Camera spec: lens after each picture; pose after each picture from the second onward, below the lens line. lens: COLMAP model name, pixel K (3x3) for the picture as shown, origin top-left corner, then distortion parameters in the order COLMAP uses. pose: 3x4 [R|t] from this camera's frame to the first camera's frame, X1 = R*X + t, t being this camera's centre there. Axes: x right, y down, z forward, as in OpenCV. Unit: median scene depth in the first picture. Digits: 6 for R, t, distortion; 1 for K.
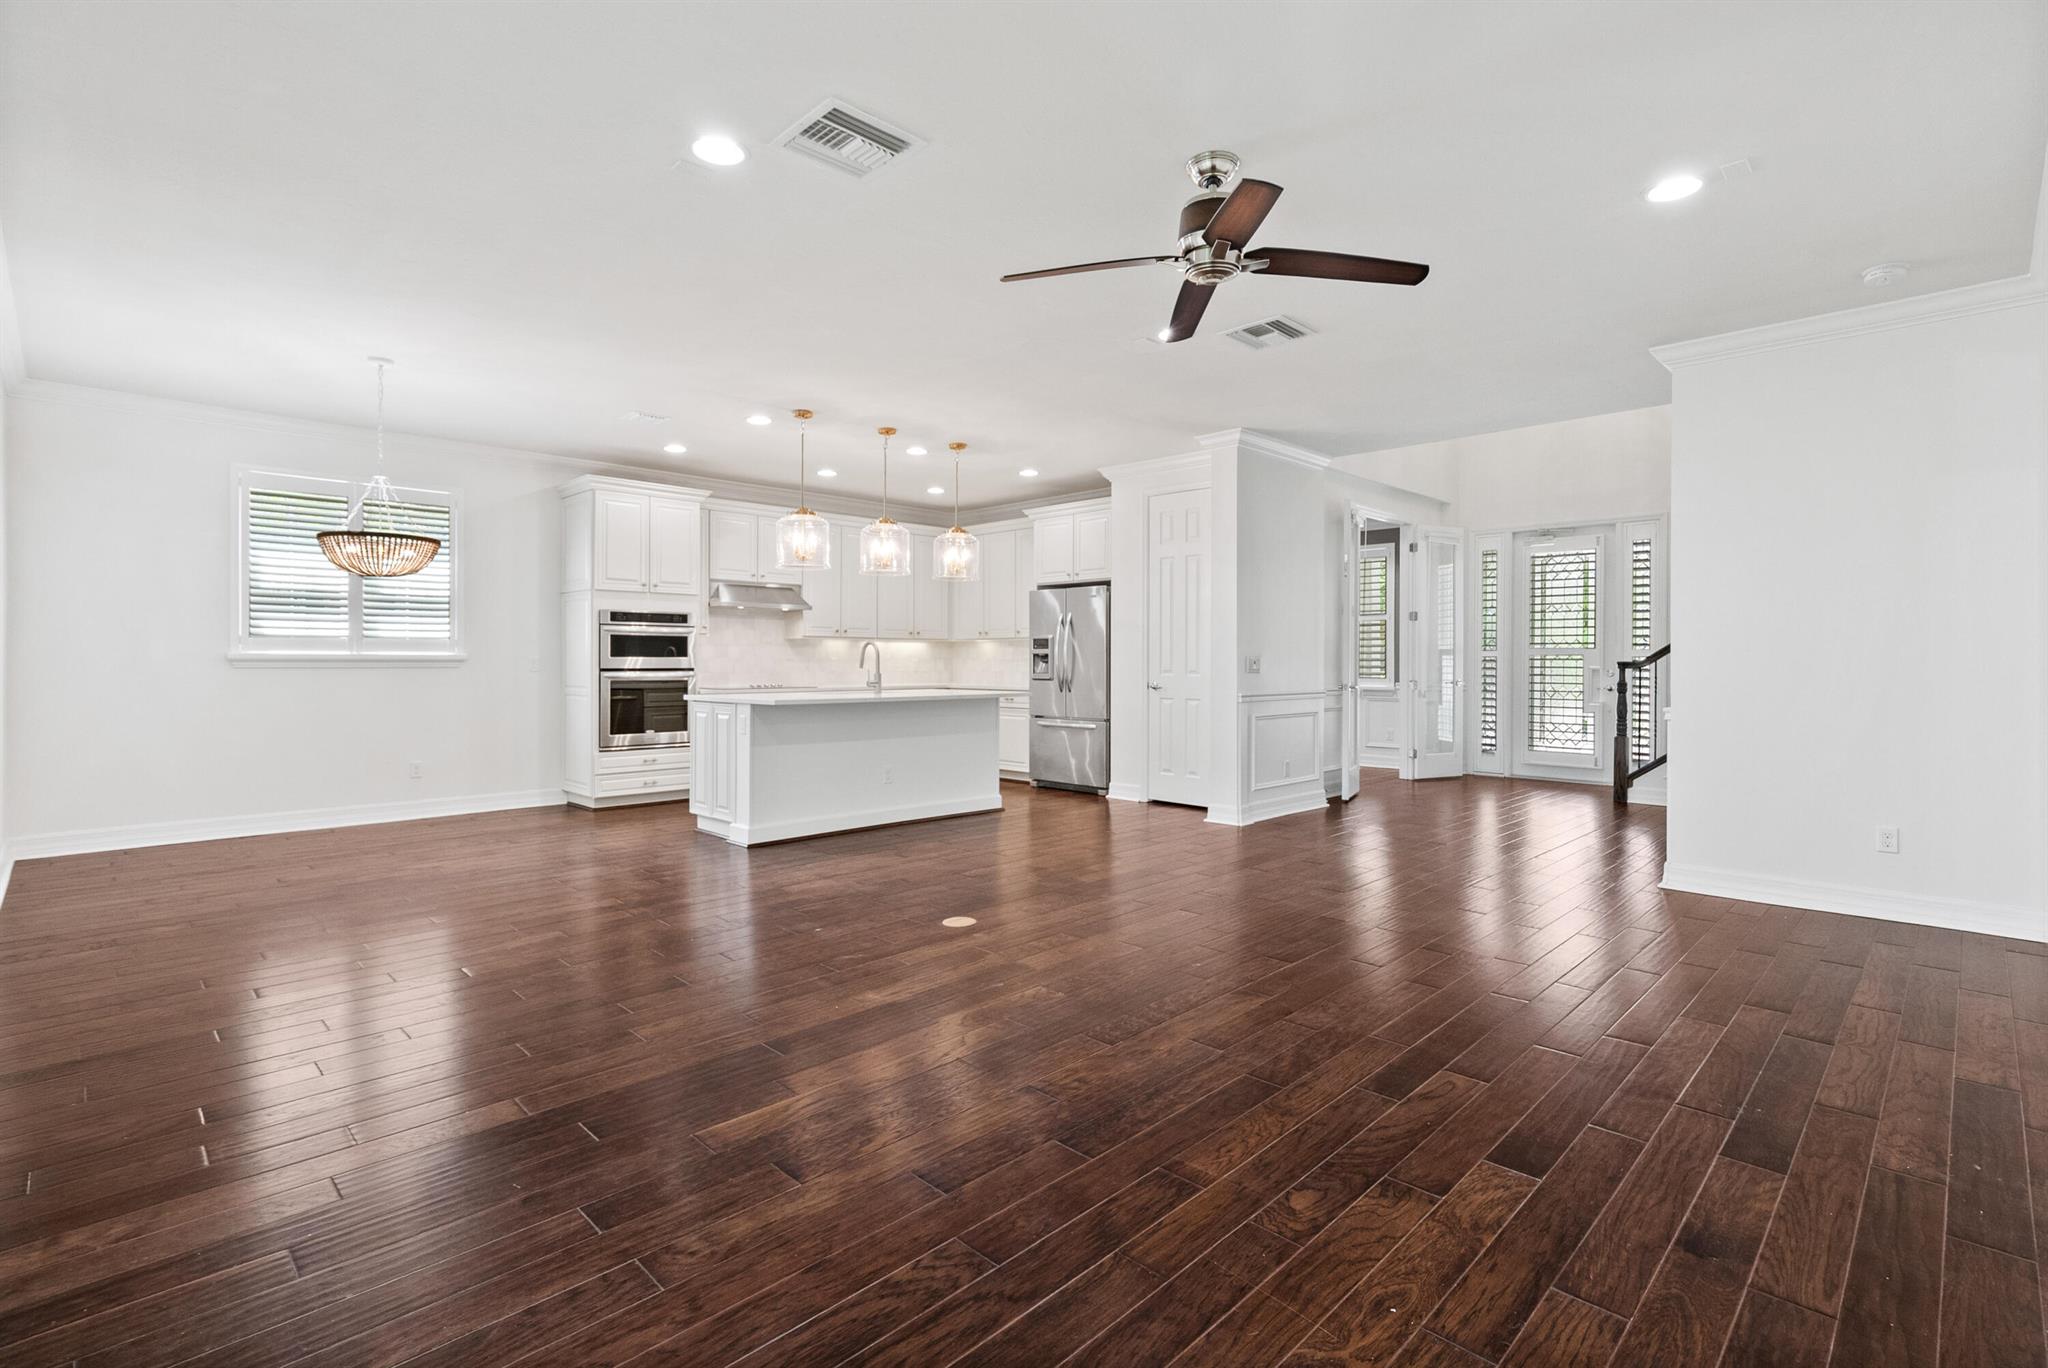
lens RADIAL K [[948.3, 0, 1010.0], [0, 948.3, 673.1], [0, 0, 1]] dist [-0.000541, 0.000210]
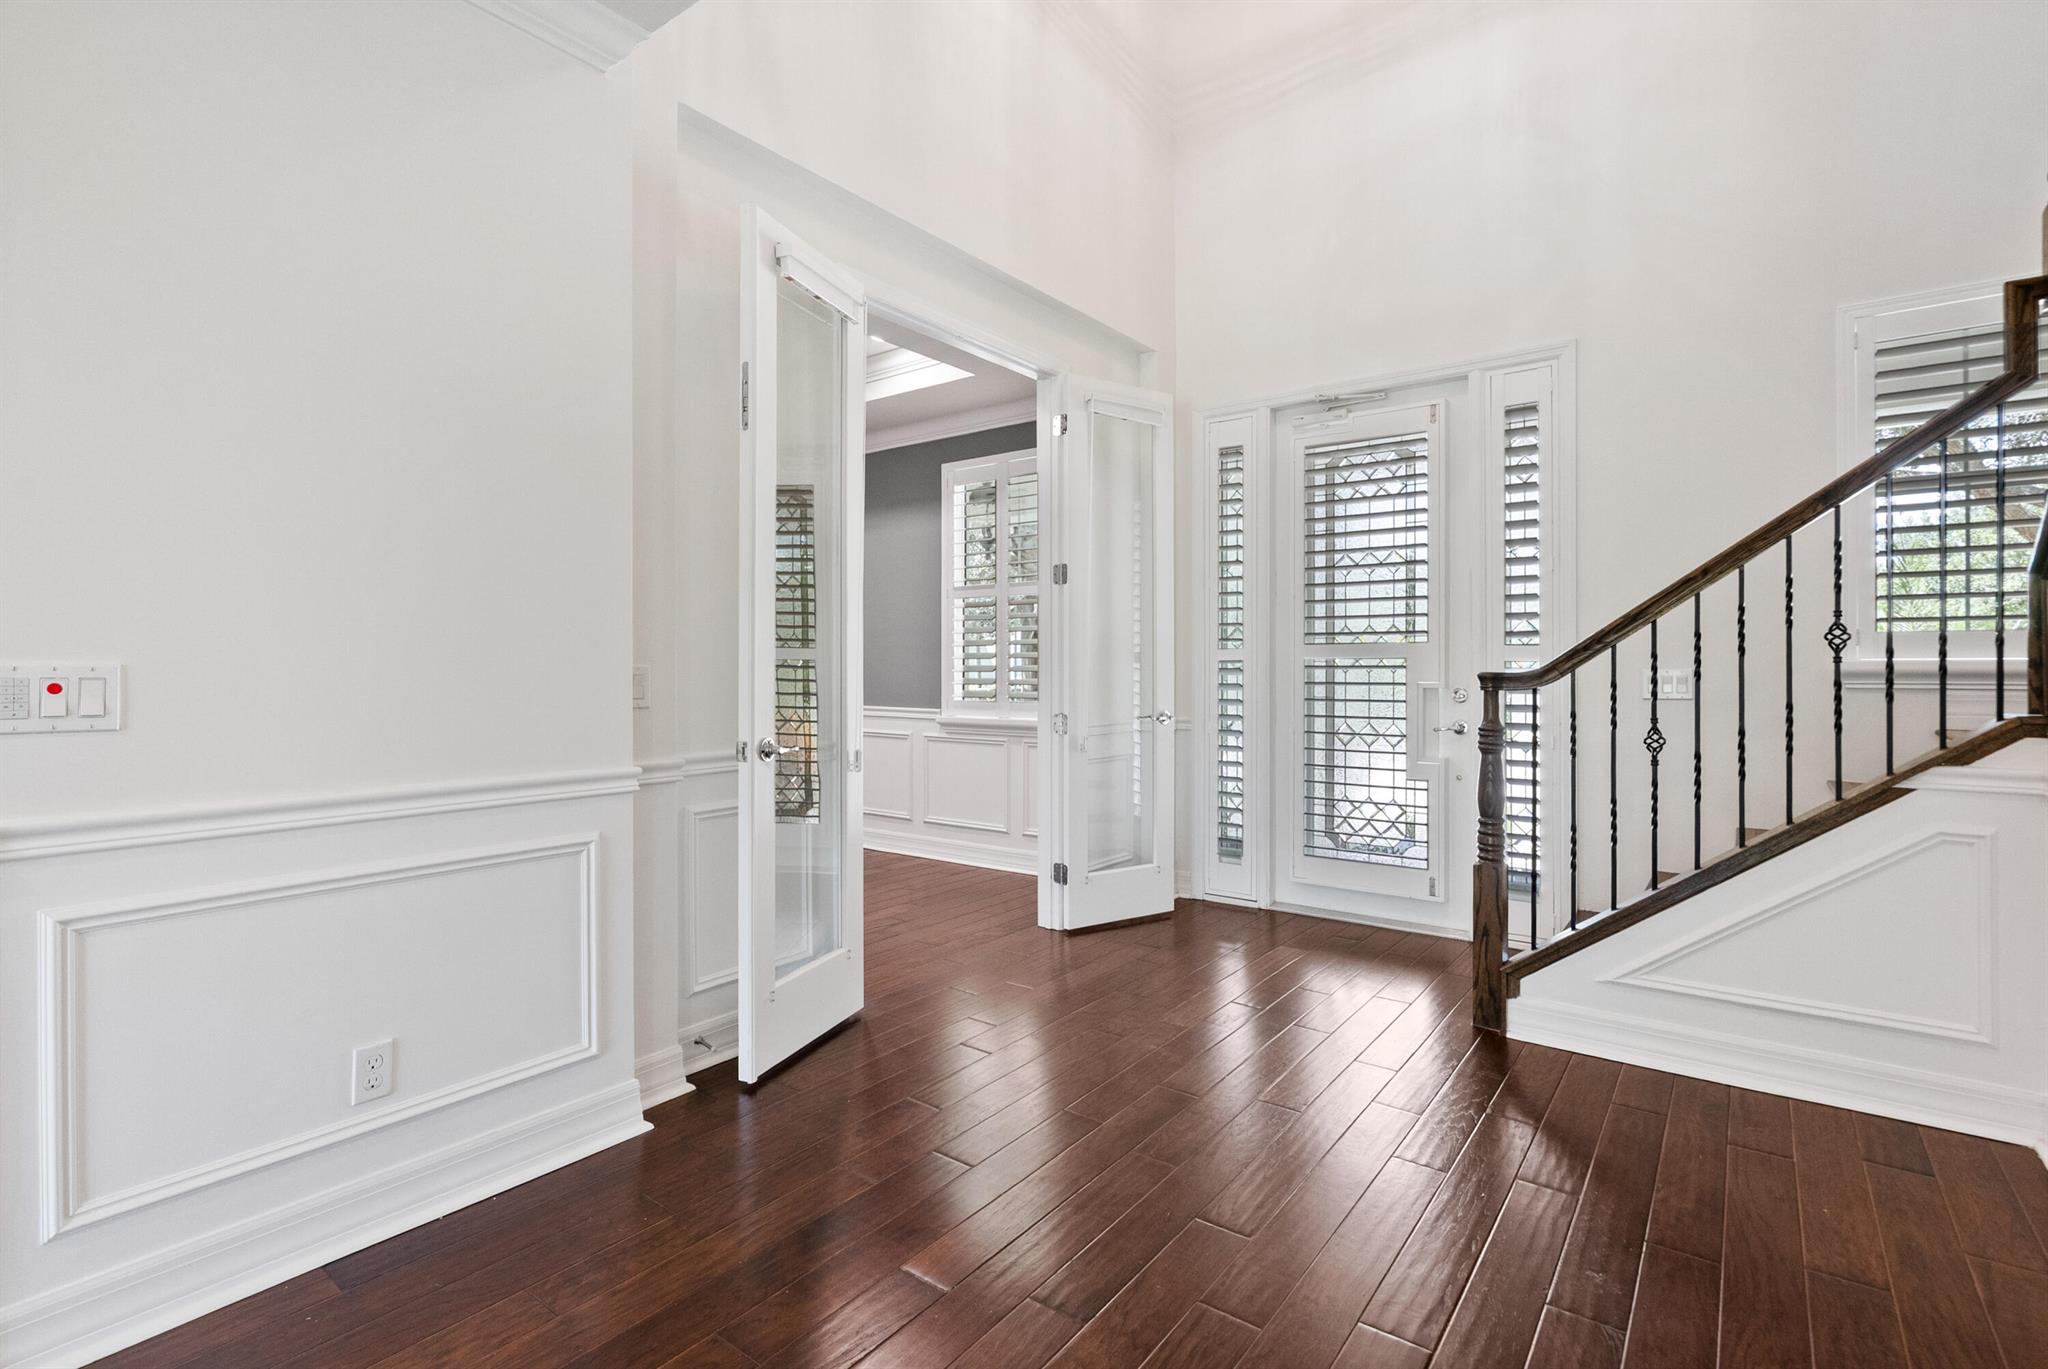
lens RADIAL K [[948.3, 0, 1032.1], [0, 948.3, 678.3], [0, 0, 1]] dist [-0.000541, 0.000210]
pose [[0.989587, -0.007673, 0.143730, 0.478324], [0.008303, 0.999958, -0.003786, -0.011326], [-0.143695, 0.004940, 0.989610, 0.761188]]
